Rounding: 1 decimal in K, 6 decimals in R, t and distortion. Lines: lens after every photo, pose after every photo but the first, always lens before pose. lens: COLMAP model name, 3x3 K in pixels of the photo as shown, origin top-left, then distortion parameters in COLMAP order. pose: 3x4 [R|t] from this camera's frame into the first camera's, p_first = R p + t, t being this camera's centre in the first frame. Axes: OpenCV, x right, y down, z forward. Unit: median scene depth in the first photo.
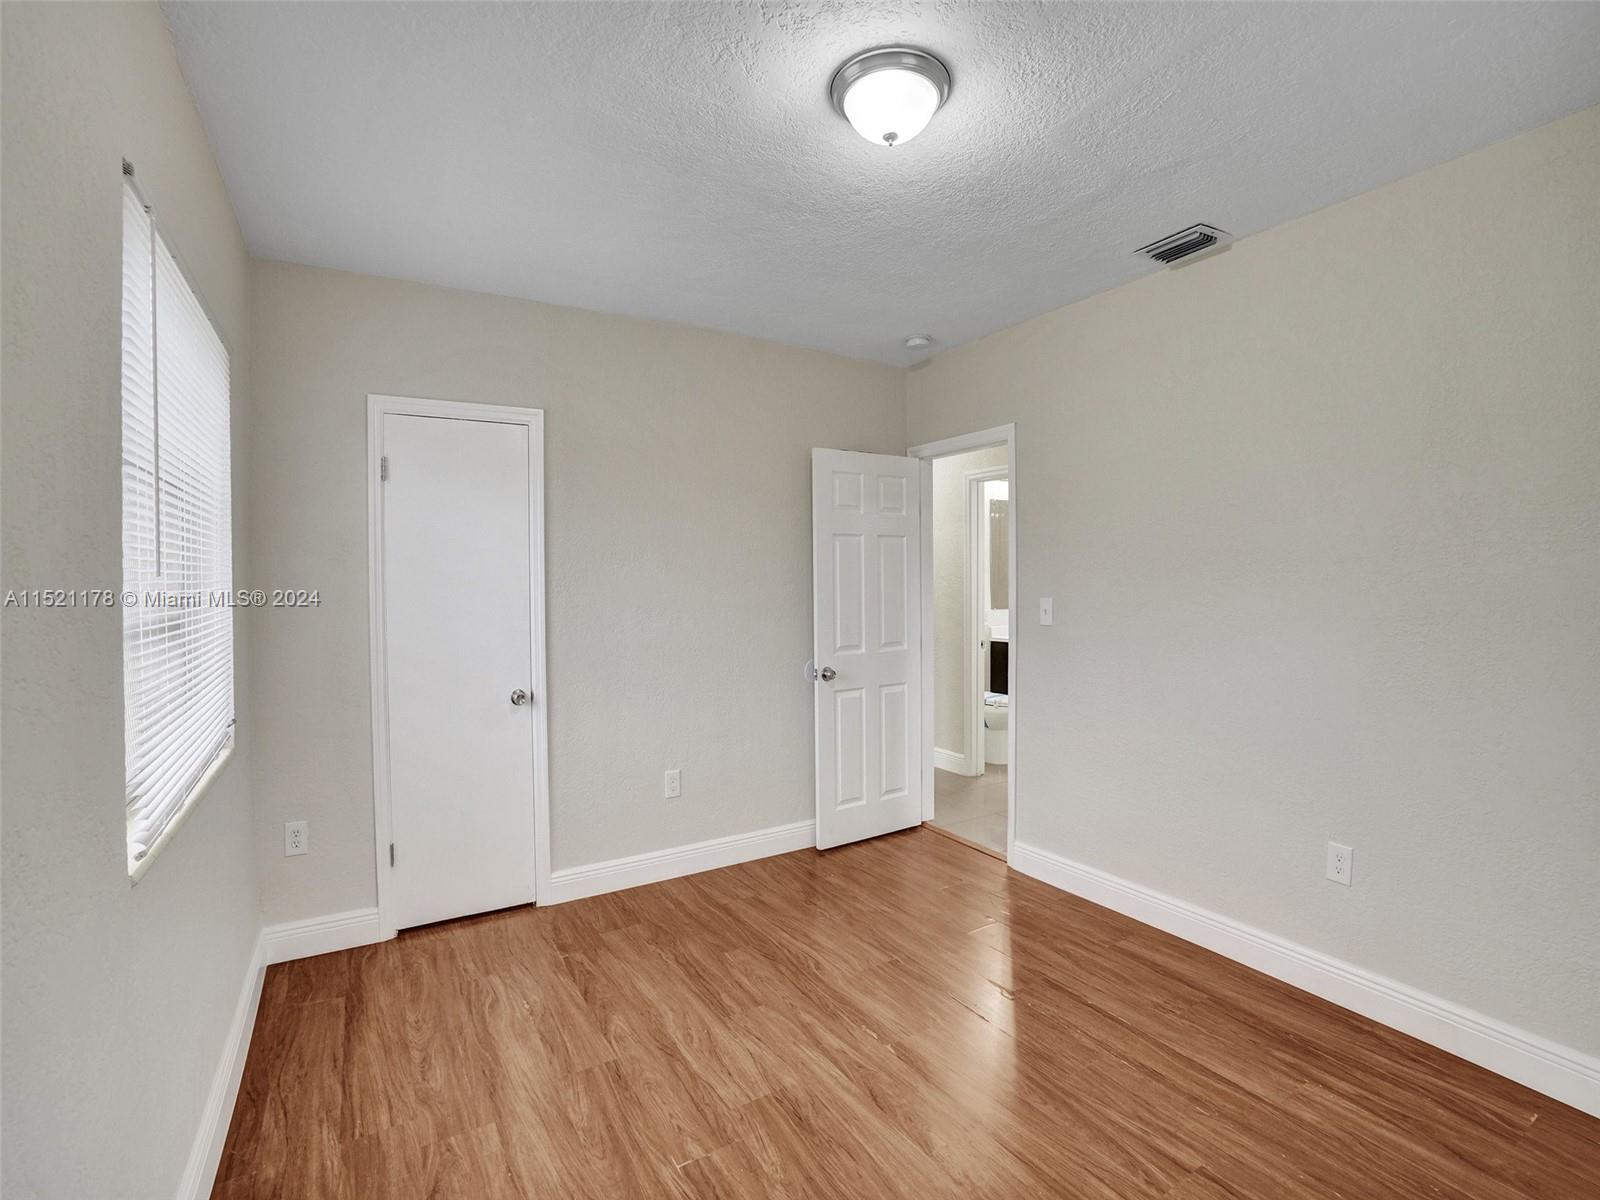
lens RADIAL K [[738.2, 0, 805.9], [0, 738.2, 594.4], [0, 0, 1]] dist [-0.064822, 0.025733]
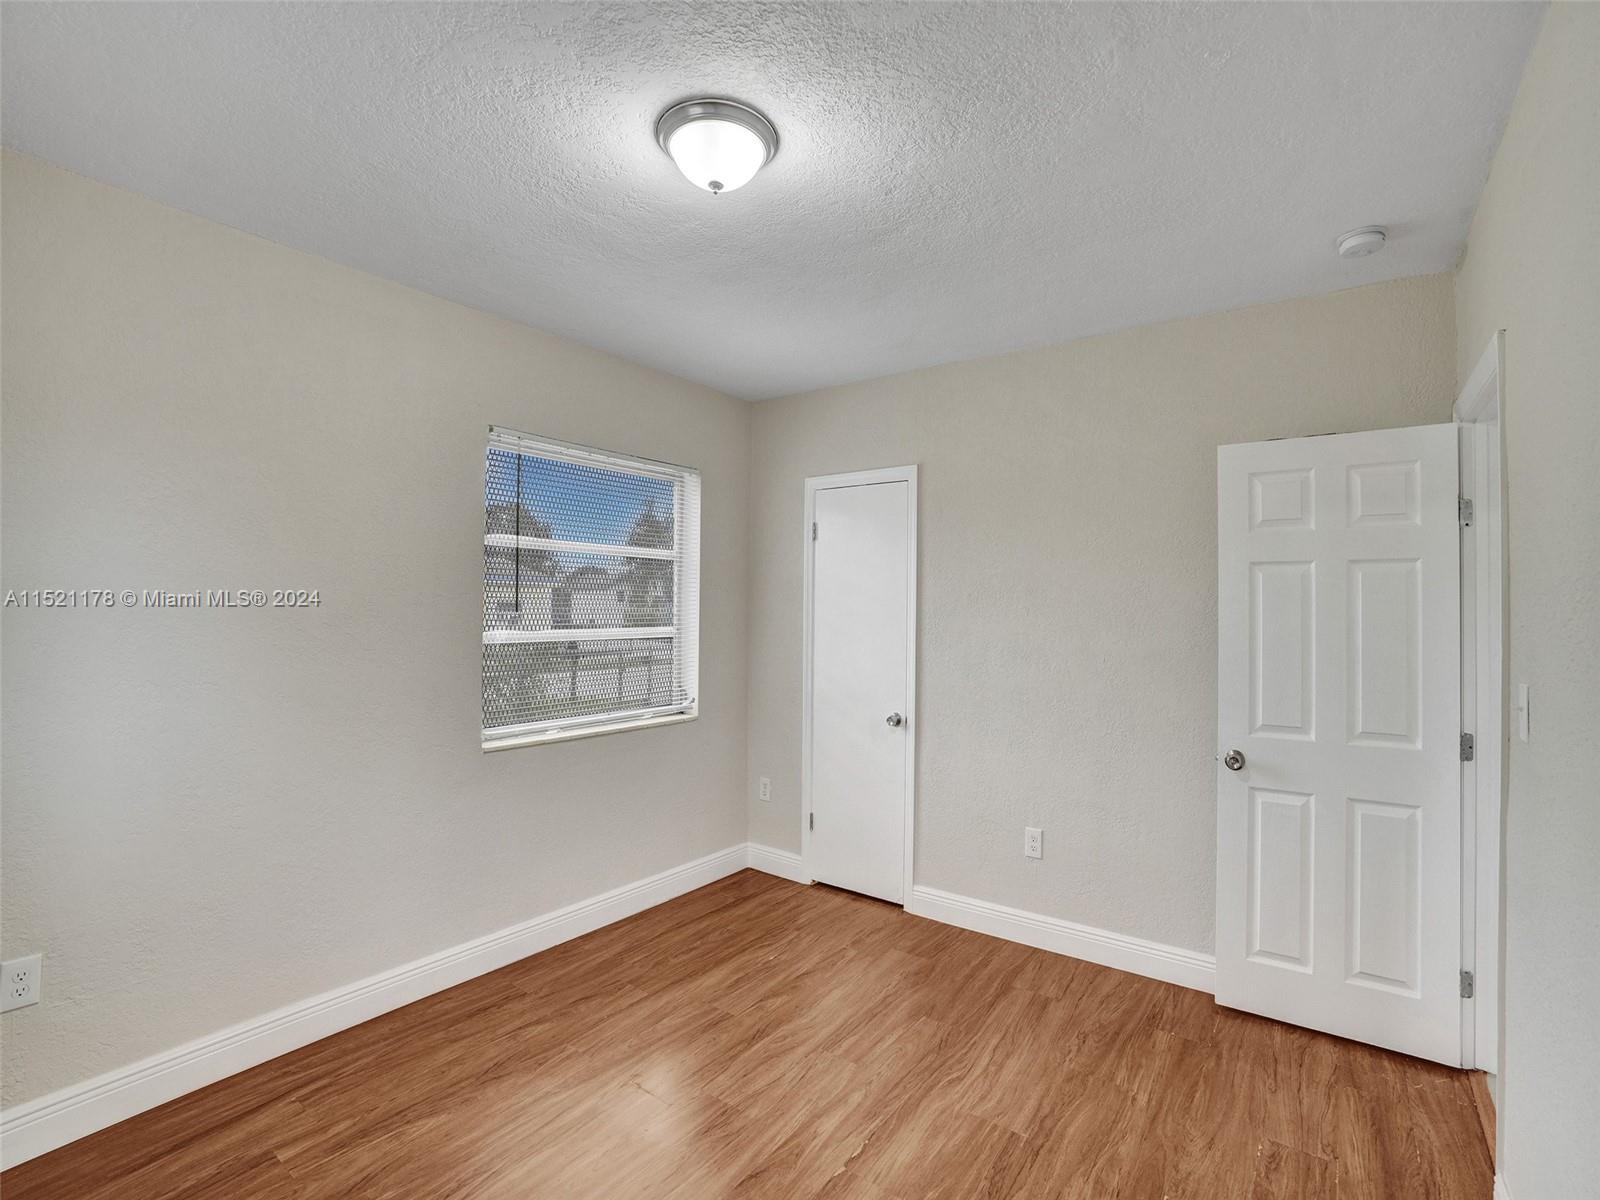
lens RADIAL K [[737.2, 0, 813.8], [0, 737.2, 603.0], [0, 0, 1]] dist [-0.067992, 0.026730]
pose [[0.386270, 0.006836, -0.922360, 0.687703], [-0.034687, 0.999373, -0.007120, -0.032314], [0.921733, 0.034744, 0.386265, 0.480158]]
